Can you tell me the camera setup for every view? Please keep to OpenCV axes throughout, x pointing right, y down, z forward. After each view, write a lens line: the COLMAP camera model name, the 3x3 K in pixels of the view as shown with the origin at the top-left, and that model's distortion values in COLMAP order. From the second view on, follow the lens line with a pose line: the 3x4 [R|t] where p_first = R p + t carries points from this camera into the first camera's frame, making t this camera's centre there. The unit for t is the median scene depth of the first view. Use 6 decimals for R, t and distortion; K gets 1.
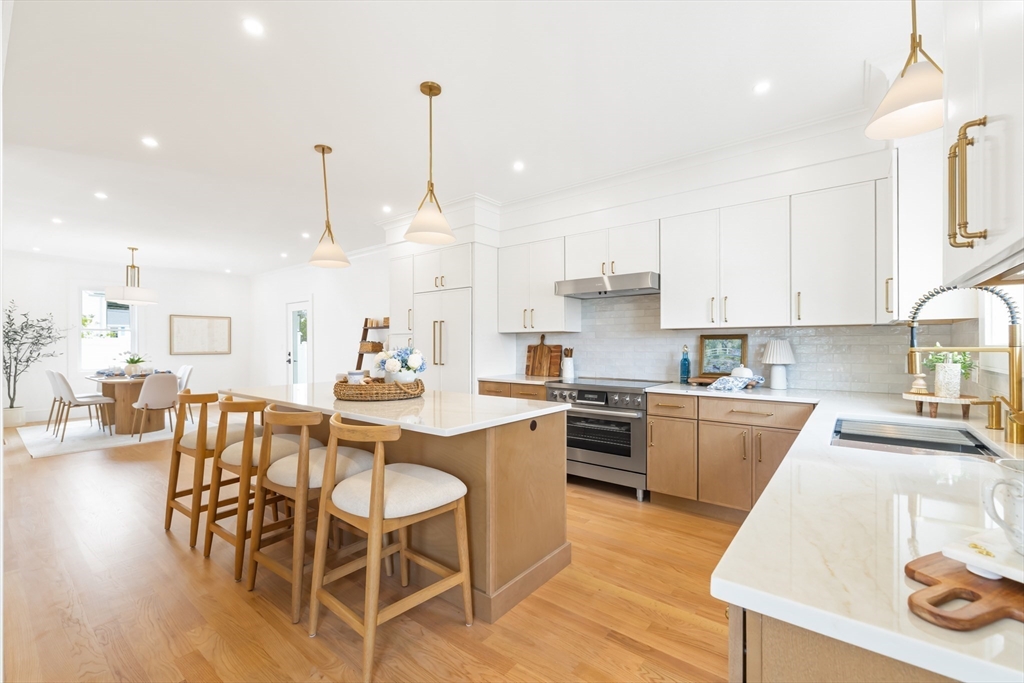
lens RADIAL K [[436.7, 0, 512.1], [0, 436.7, 345.3], [0, 0, 1]] dist [0.002796, -0.000179]
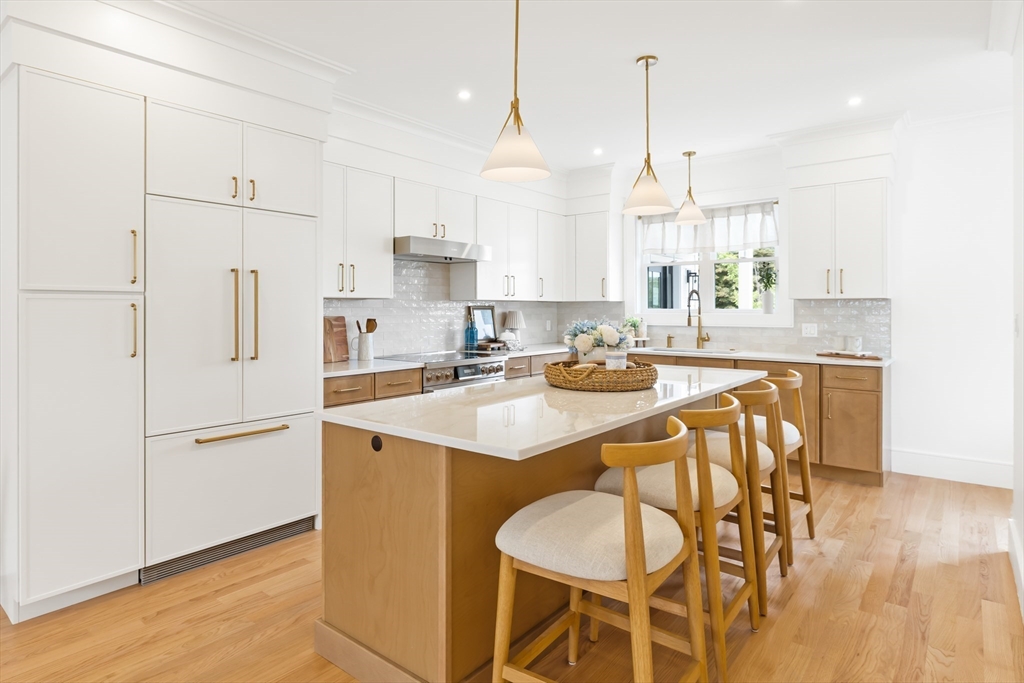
lens RADIAL K [[565.5, 0, 522.8], [0, 565.5, 304.7], [0, 0, 1]] dist [0.000546, 0.001290]
pose [[-0.004113, 0.009039, 0.999951, -0.964709], [0.002601, 0.999956, -0.009028, -0.012514], [-0.999988, 0.002564, -0.004137, 0.839829]]
